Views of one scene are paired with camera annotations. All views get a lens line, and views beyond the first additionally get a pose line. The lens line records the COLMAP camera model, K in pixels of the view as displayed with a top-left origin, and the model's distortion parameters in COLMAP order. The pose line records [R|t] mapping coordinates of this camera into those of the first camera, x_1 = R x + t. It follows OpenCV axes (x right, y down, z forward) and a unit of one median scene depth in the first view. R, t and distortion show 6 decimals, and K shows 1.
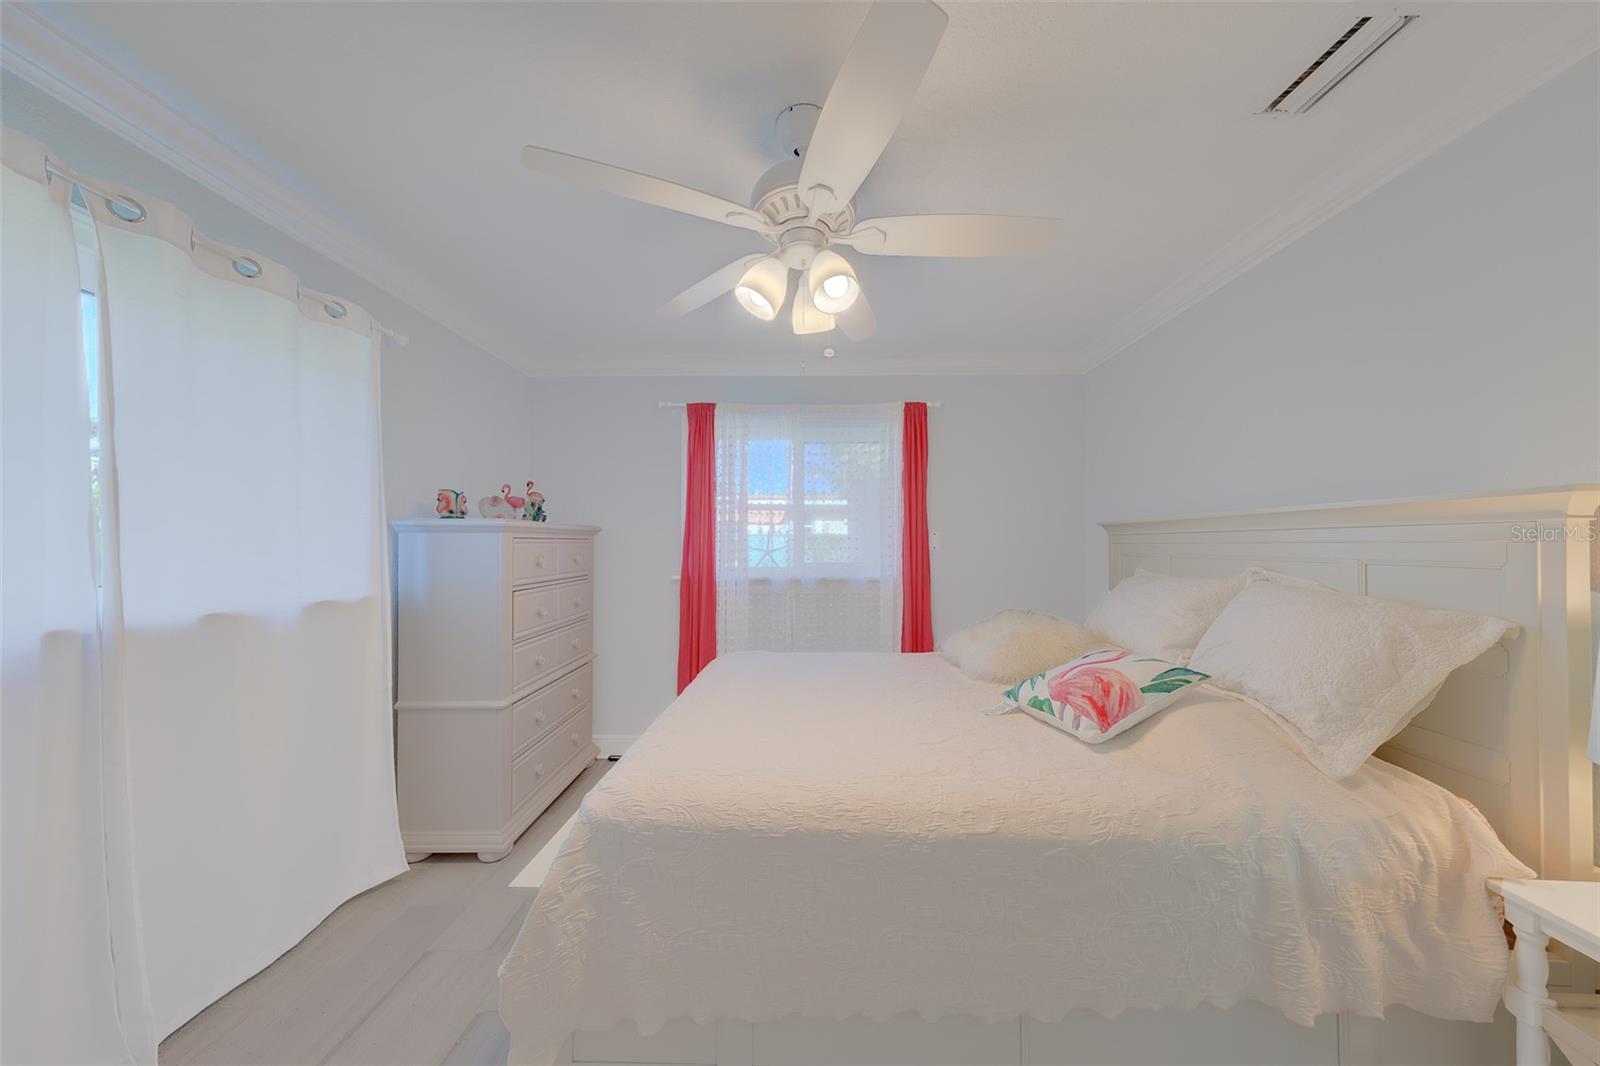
lens RADIAL K [[494.6, 0, 800.0], [0, 494.6, 533.0], [0, 0, 1]] dist [0.006065, -0.000009]
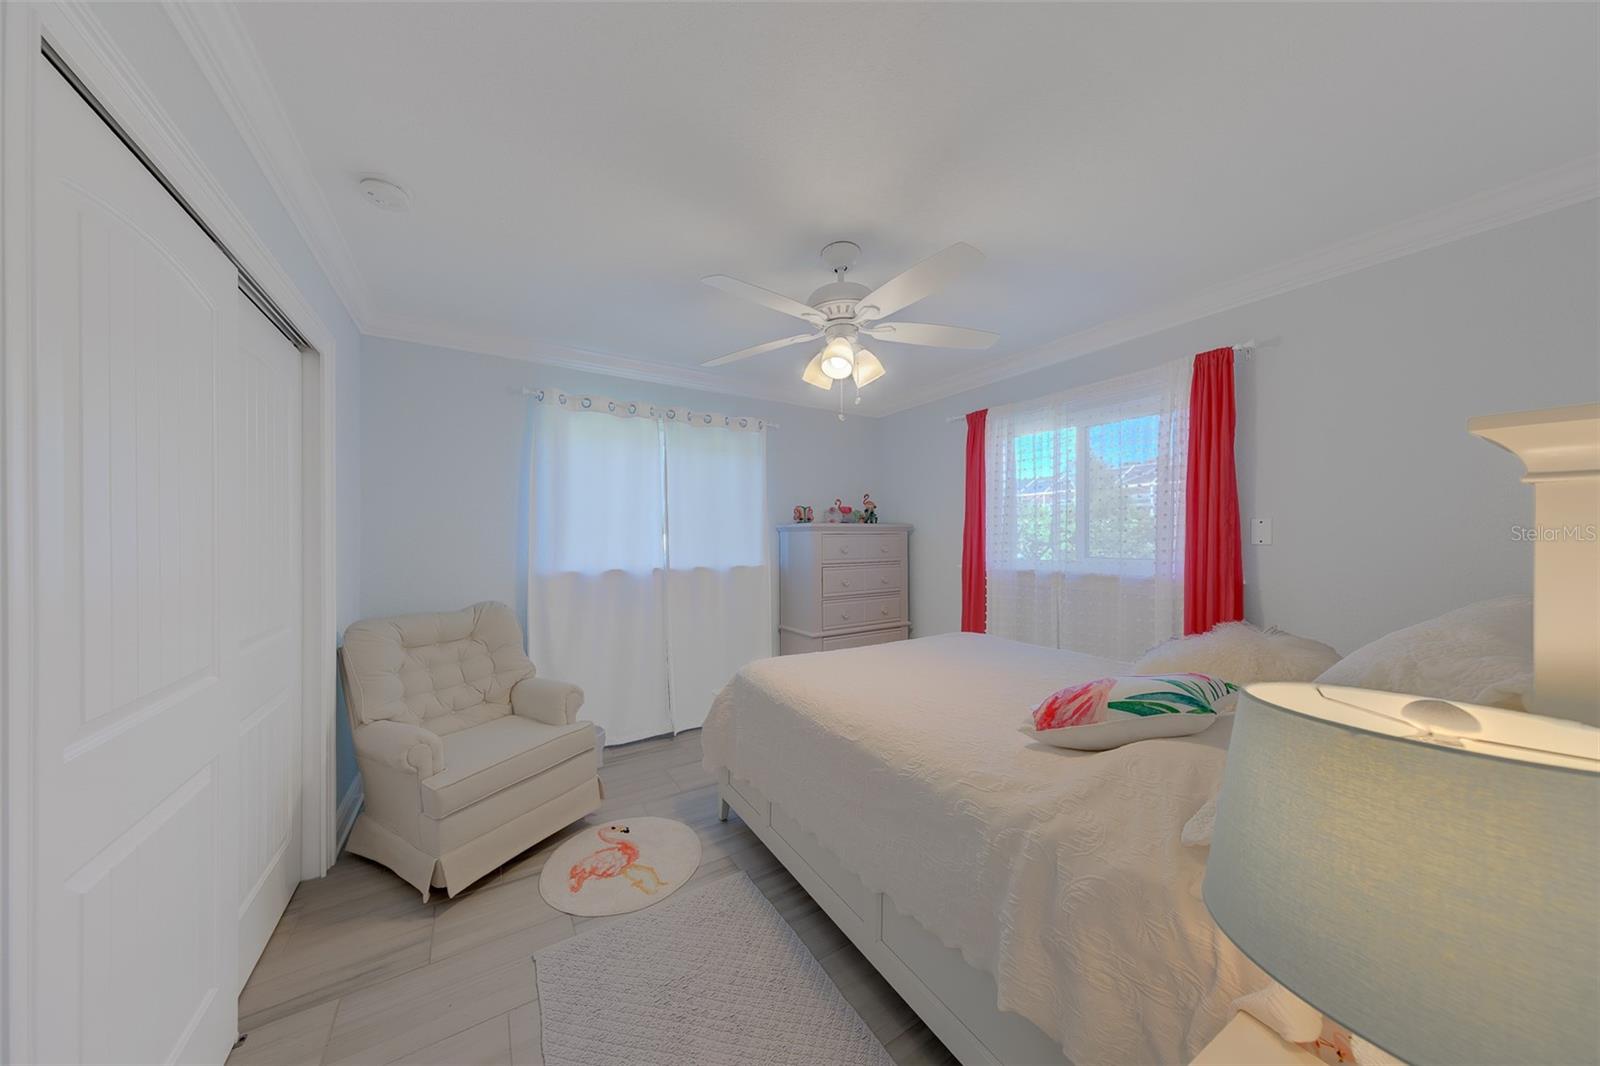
lens RADIAL K [[508.6, 0, 800.0], [0, 508.6, 533.0], [0, 0, 1]] dist [0.001522, -0.000008]
pose [[0.541080, -0.012173, -0.840883, 0.712599], [0.021520, 0.999768, -0.000625, 0.005462], [0.840695, -0.017758, 0.541217, 0.049229]]
